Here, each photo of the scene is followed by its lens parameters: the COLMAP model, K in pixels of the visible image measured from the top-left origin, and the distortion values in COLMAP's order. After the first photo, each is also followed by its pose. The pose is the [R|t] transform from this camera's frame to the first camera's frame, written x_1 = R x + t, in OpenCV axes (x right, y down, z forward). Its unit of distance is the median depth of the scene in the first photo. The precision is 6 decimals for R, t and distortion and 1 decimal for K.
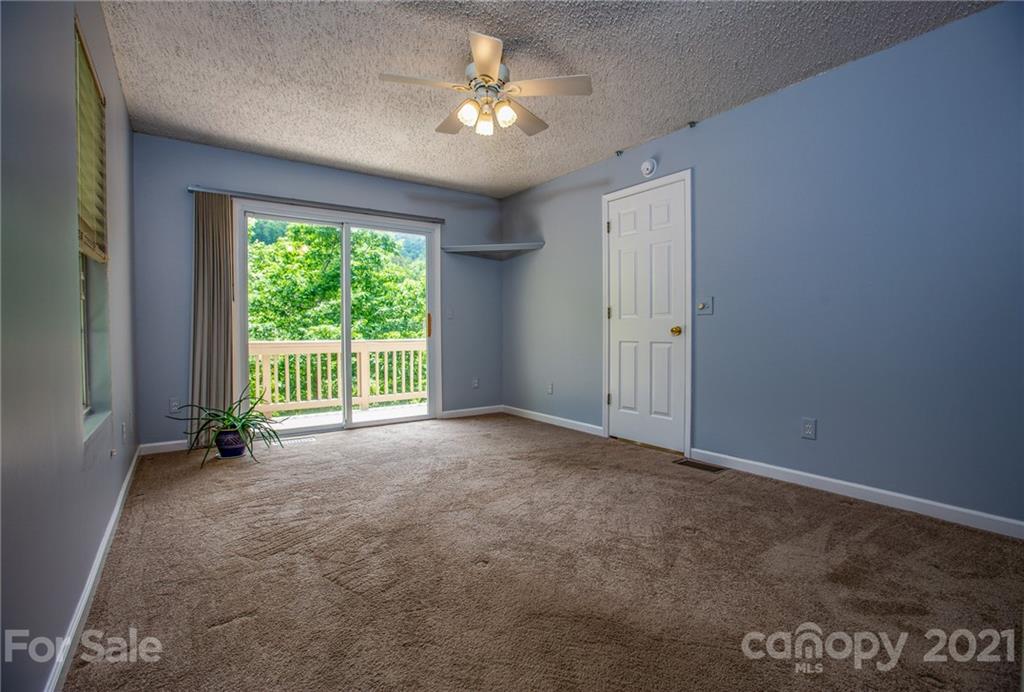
lens RADIAL K [[463.7, 0, 513.8], [0, 463.7, 342.6], [0, 0, 1]] dist [-0.041788, 0.002057]
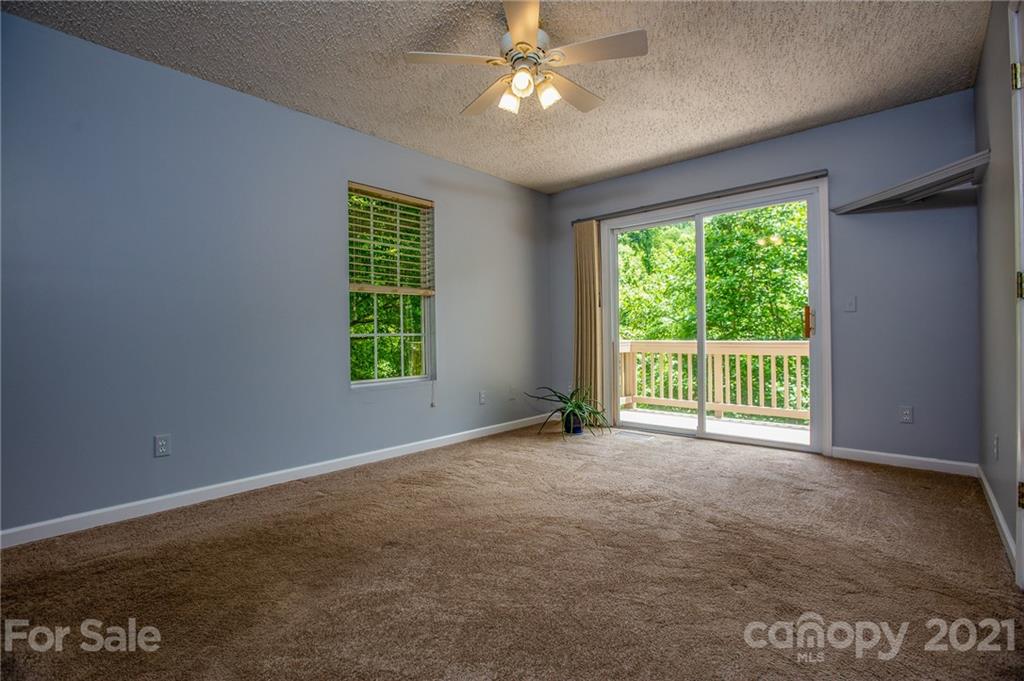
lens RADIAL K [[463.7, 0, 514.9], [0, 463.7, 336.8], [0, 0, 1]] dist [-0.041788, 0.002057]
pose [[0.231502, 0.007103, -0.972809, 0.514742], [-0.010096, 0.999937, 0.004898, -0.016839], [0.972782, 0.008688, 0.231559, 0.495690]]
